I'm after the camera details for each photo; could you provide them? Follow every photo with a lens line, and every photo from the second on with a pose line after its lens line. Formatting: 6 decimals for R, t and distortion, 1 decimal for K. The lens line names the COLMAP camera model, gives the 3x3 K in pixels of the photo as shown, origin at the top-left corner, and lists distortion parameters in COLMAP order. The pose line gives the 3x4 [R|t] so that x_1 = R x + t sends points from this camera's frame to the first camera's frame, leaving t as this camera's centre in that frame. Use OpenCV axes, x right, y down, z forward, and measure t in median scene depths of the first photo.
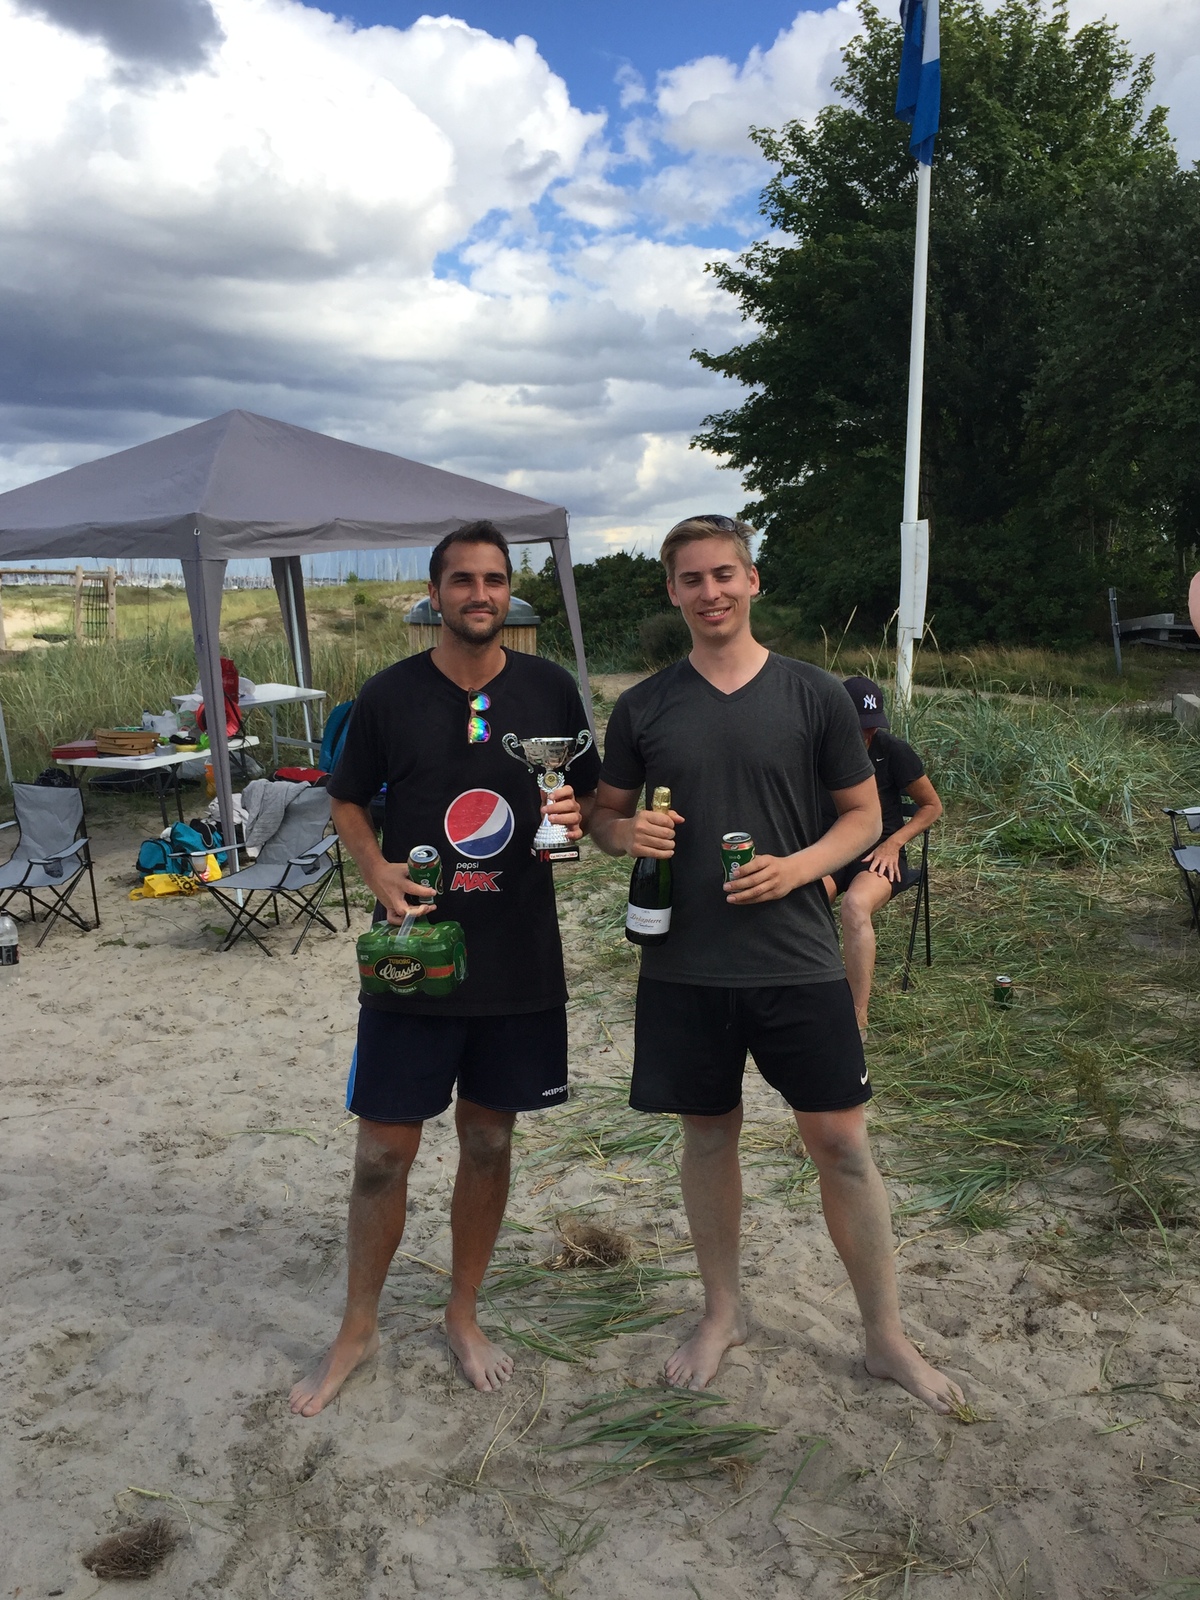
lens RADIAL K [[1421.1, 0, 594.3], [0, 1421.1, 803.6], [0, 0, 1]] dist [0.064978, -0.066224]
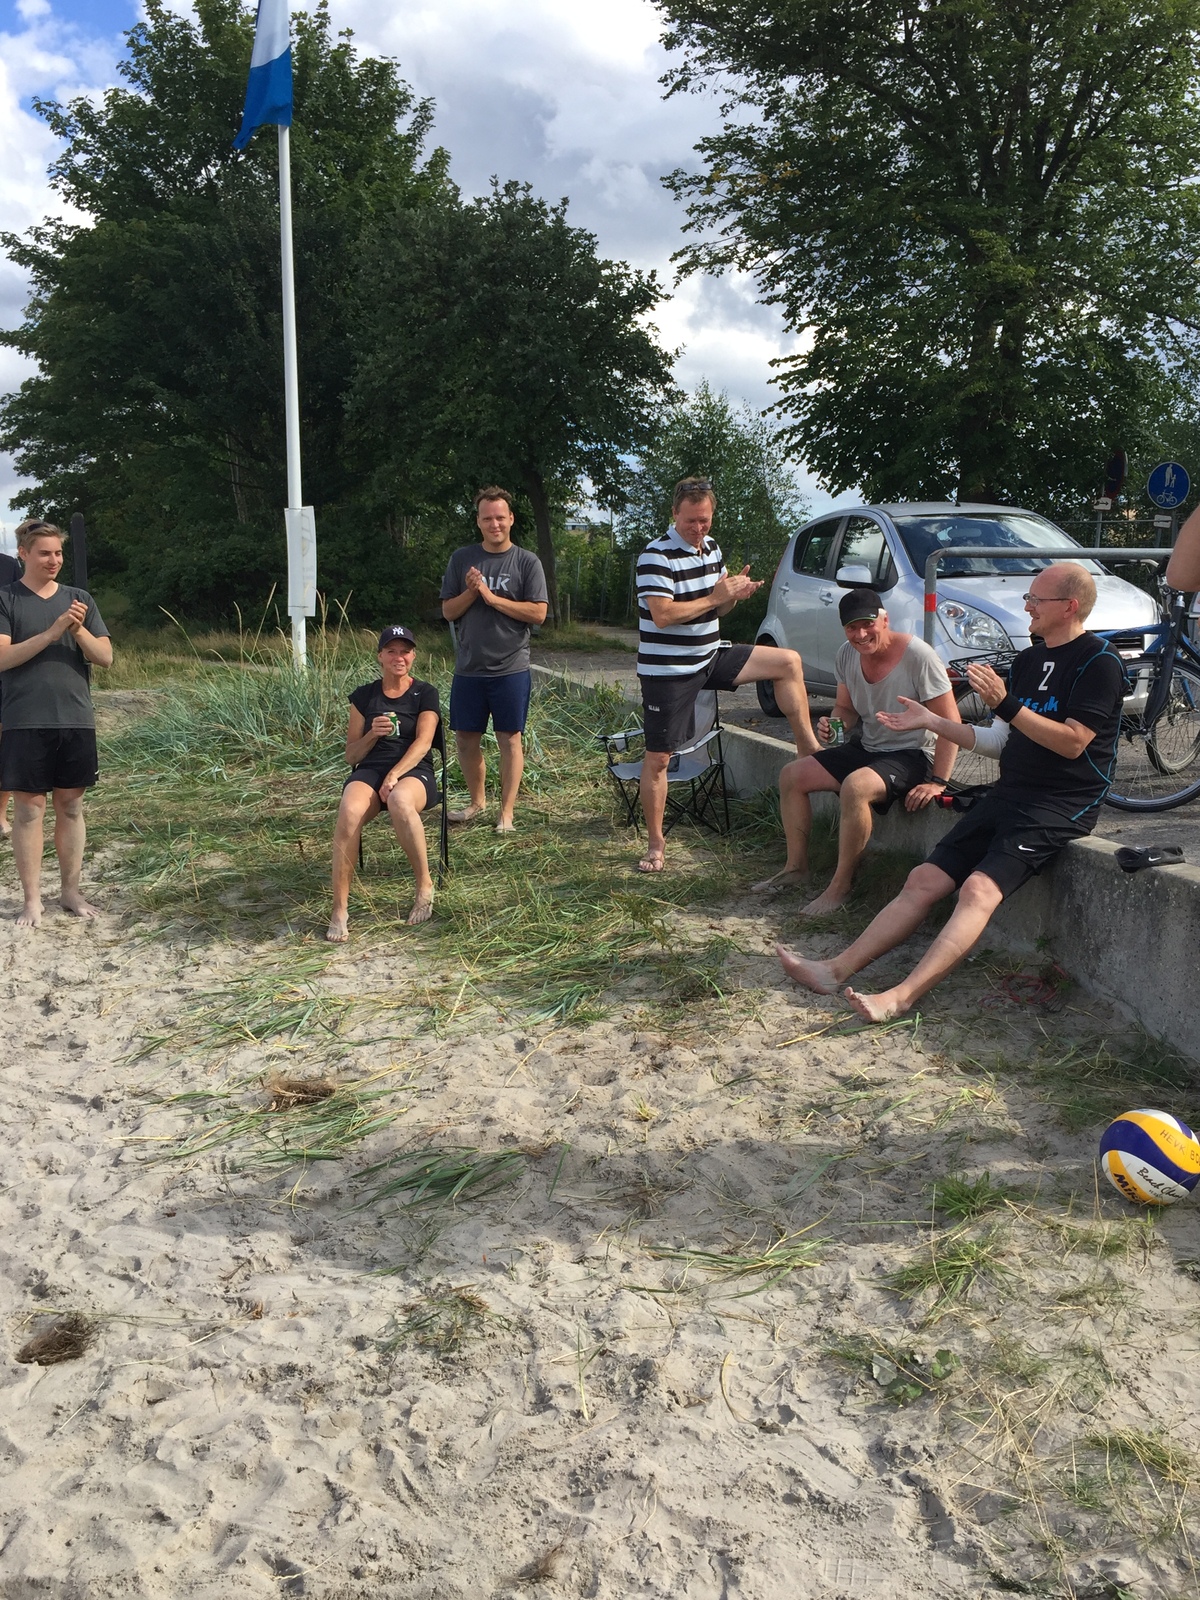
lens RADIAL K [[1421.1, 0, 607.2], [0, 1421.1, 804.1], [0, 0, 1]] dist [0.064978, -0.066224]
pose [[0.877582, -0.073485, 0.473761, -0.053553], [0.072198, 0.997171, 0.020933, 0.010726], [-0.473959, 0.015834, 0.880404, -0.029219]]
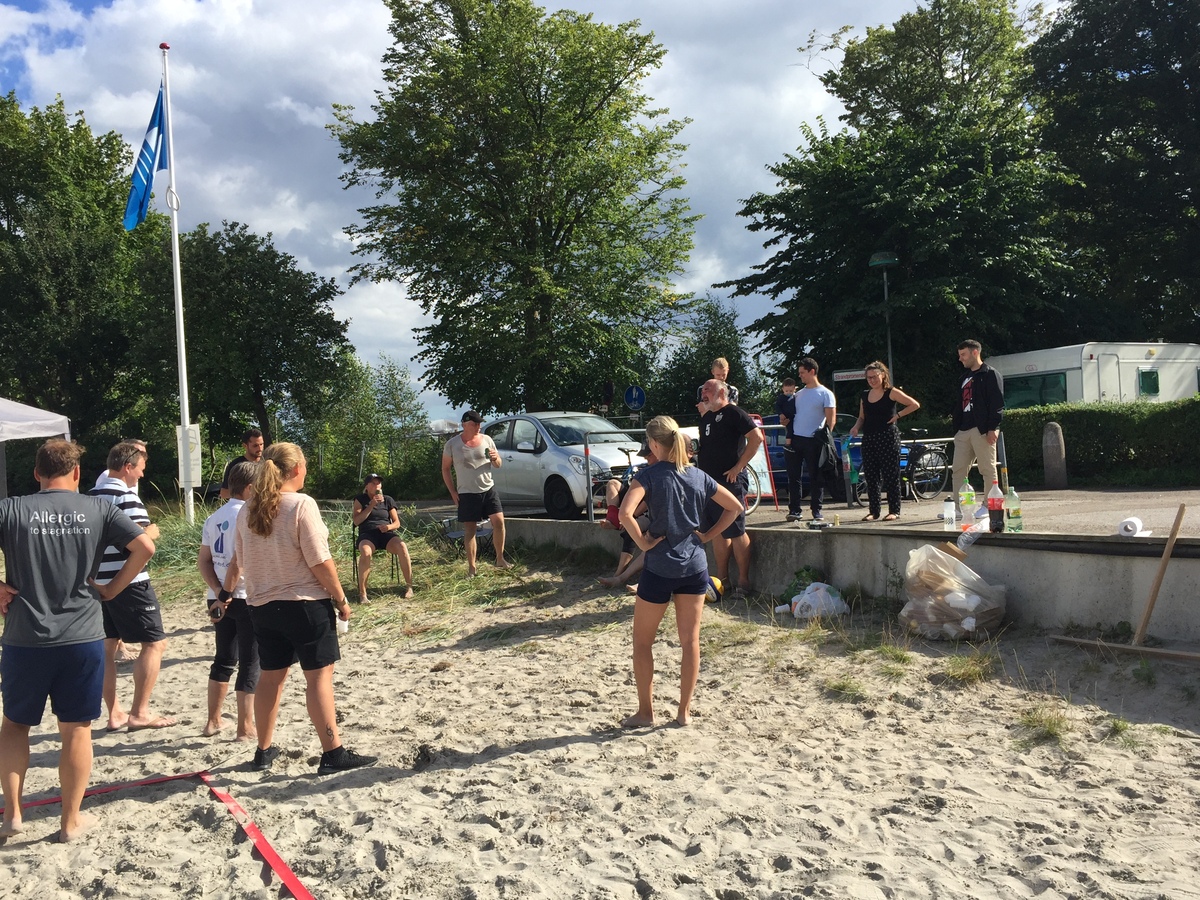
lens RADIAL K [[1065.8, 0, 600.5], [0, 1065.8, 448.8], [0, 0, 1]] dist [0.064978, -0.066224]
pose [[0.650473, -0.031760, 0.758865, -0.266847], [0.167029, 0.980648, -0.102130, 0.035206], [-0.740936, 0.193185, 0.643190, -0.158297]]
